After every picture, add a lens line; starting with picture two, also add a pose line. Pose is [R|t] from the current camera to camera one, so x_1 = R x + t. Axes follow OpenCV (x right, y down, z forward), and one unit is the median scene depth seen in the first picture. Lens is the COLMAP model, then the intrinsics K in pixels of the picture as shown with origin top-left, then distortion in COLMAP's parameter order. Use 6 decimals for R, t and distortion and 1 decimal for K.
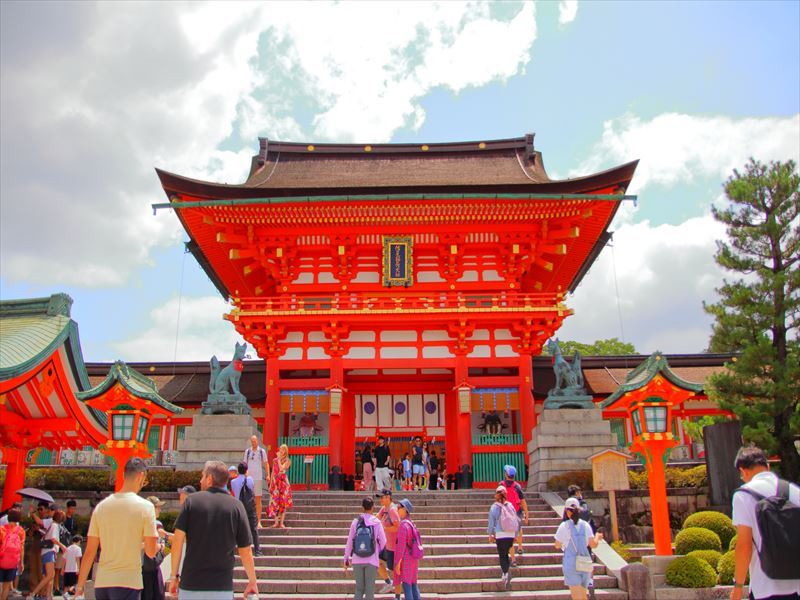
lens RADIAL K [[746.6, 0, 400.0], [0, 746.6, 300.0], [0, 0, 1]] dist [-0.098900, -0.002825]
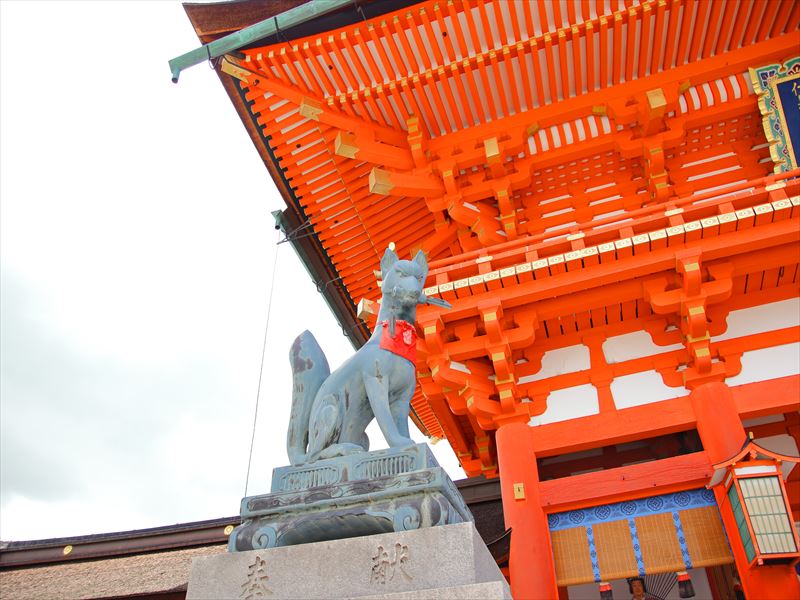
lens RADIAL K [[746.6, 0, 400.0], [0, 746.6, 300.0], [0, 0, 1]] dist [-0.098900, -0.002825]
pose [[0.962616, -0.166682, -0.213511, -0.138683], [0.094215, 0.945063, -0.313018, 0.127310], [0.253956, 0.281200, 0.925437, 0.655520]]
